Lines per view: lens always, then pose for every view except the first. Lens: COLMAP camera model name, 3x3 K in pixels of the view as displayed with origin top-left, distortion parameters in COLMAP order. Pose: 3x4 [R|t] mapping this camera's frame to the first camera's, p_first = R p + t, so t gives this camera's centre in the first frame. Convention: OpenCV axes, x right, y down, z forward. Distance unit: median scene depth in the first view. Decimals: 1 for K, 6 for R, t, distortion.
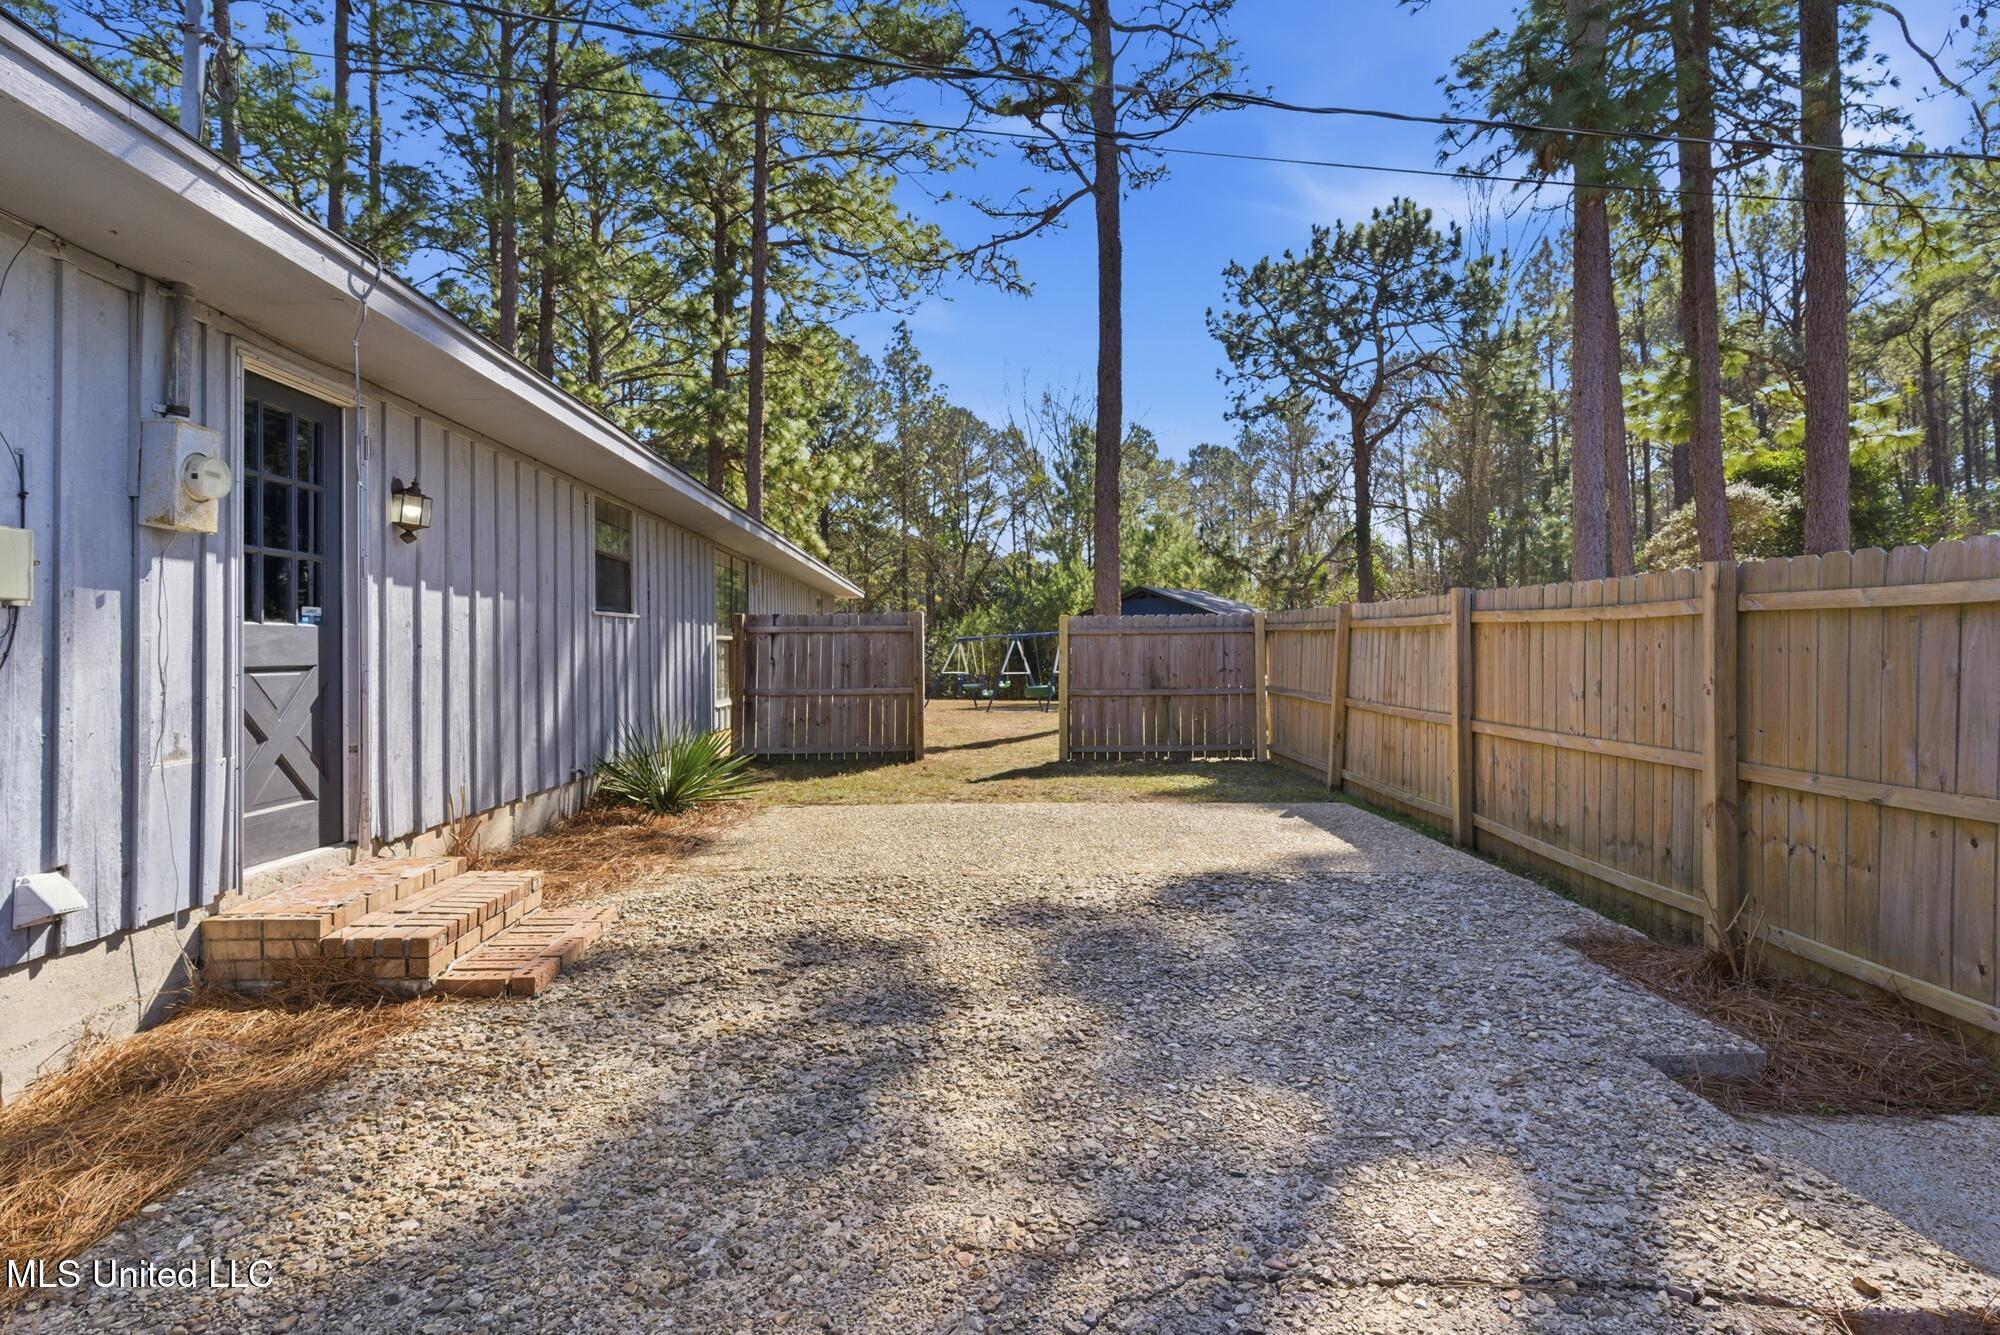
lens RADIAL K [[975.7, 0, 998.8], [0, 975.7, 634.1], [0, 0, 1]] dist [0.000865, 0.000054]
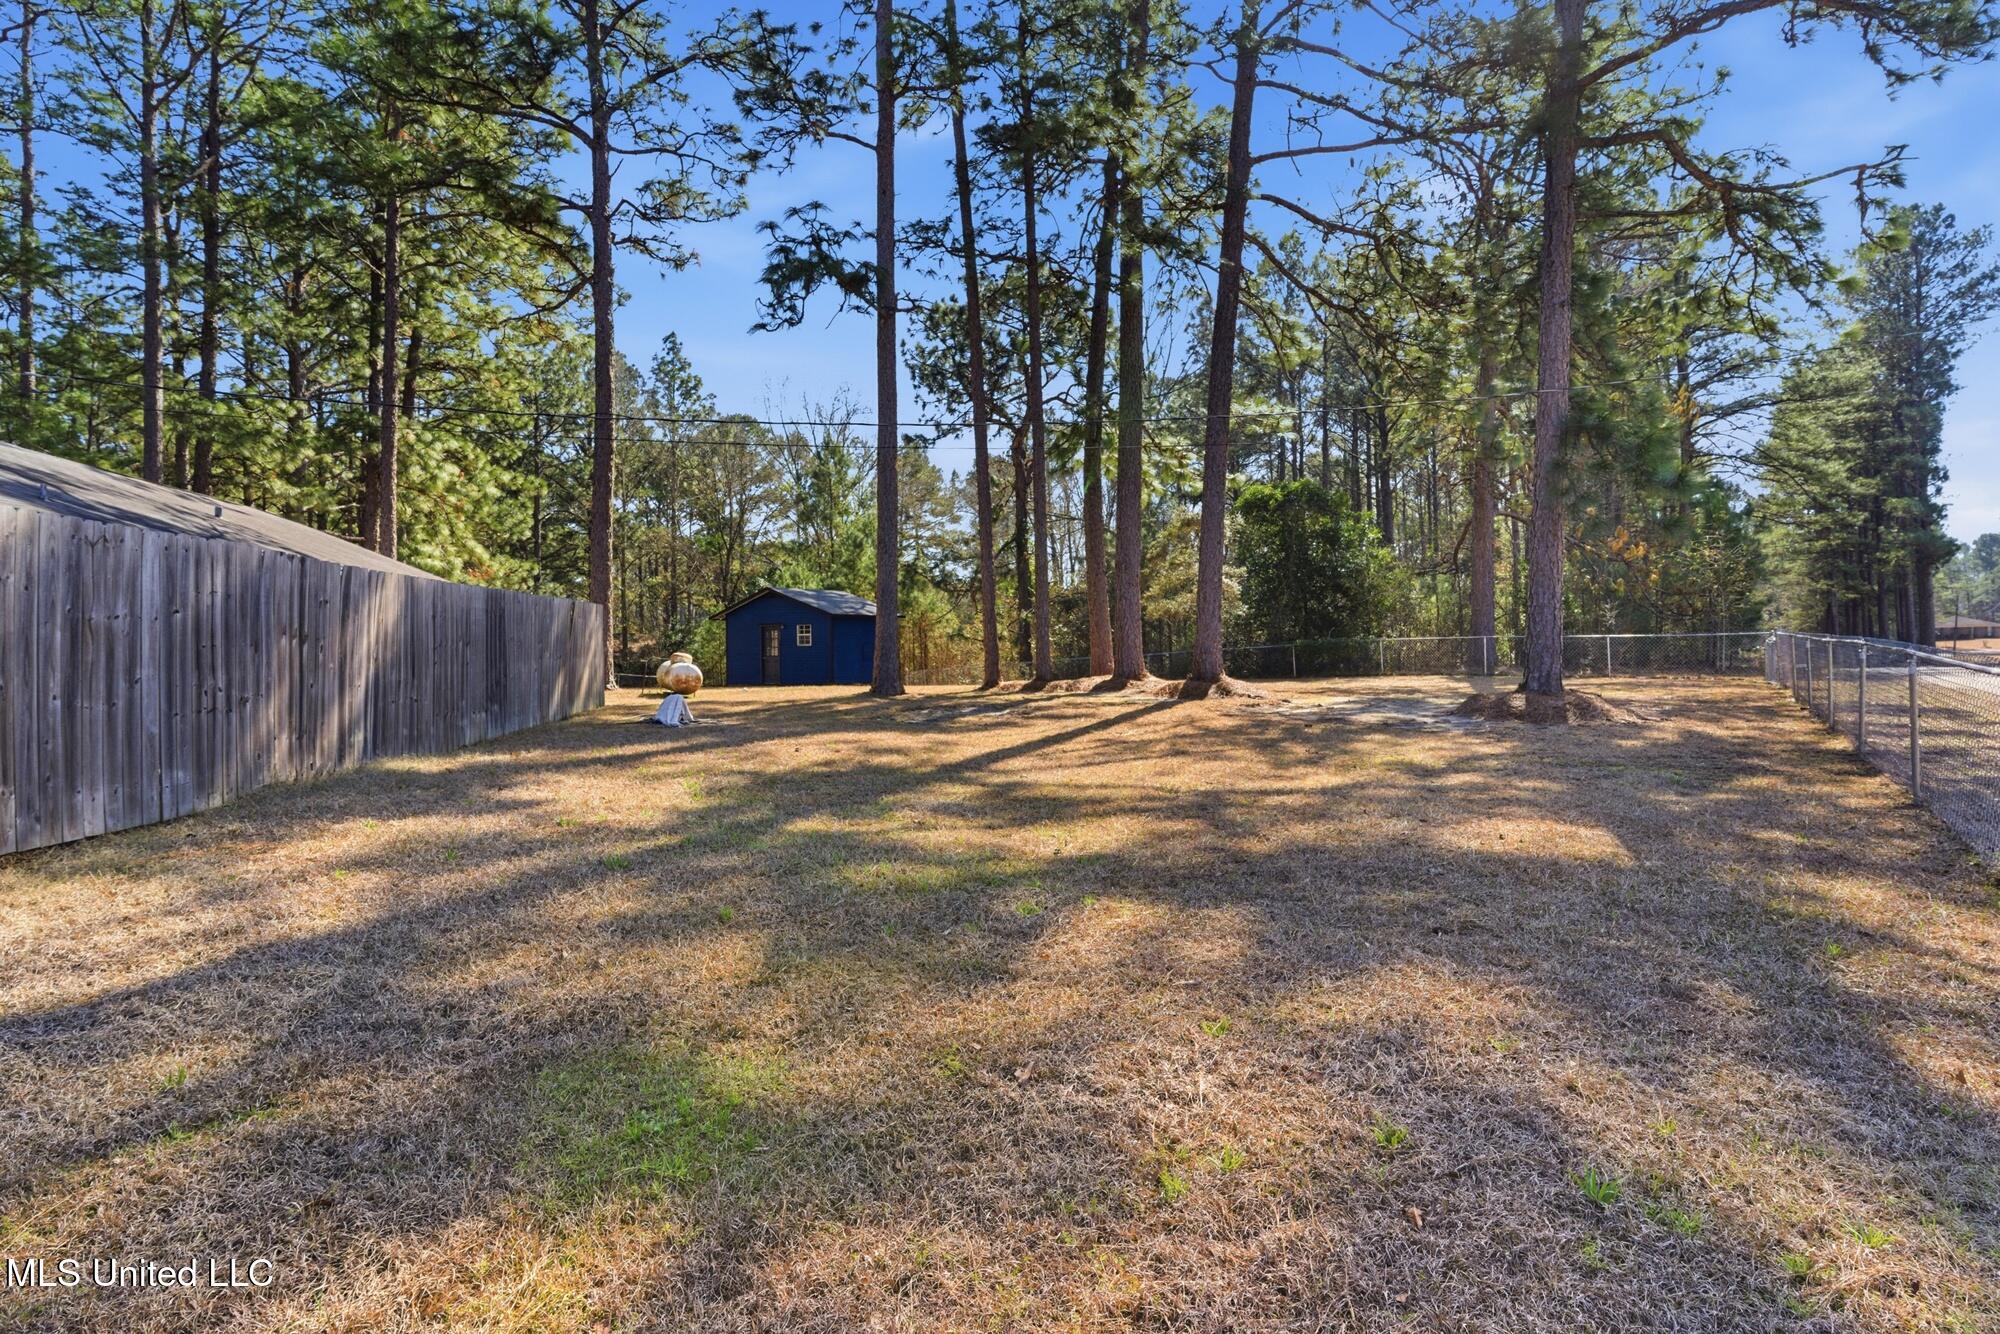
lens RADIAL K [[975.7, 0, 998.8], [0, 975.7, 633.6], [0, 0, 1]] dist [0.000865, 0.000054]
pose [[0.992647, -0.003629, 0.120989, 0.187364], [0.003219, 0.999988, 0.003578, 0.000246], [-0.121000, -0.003162, 0.992647, -0.130850]]
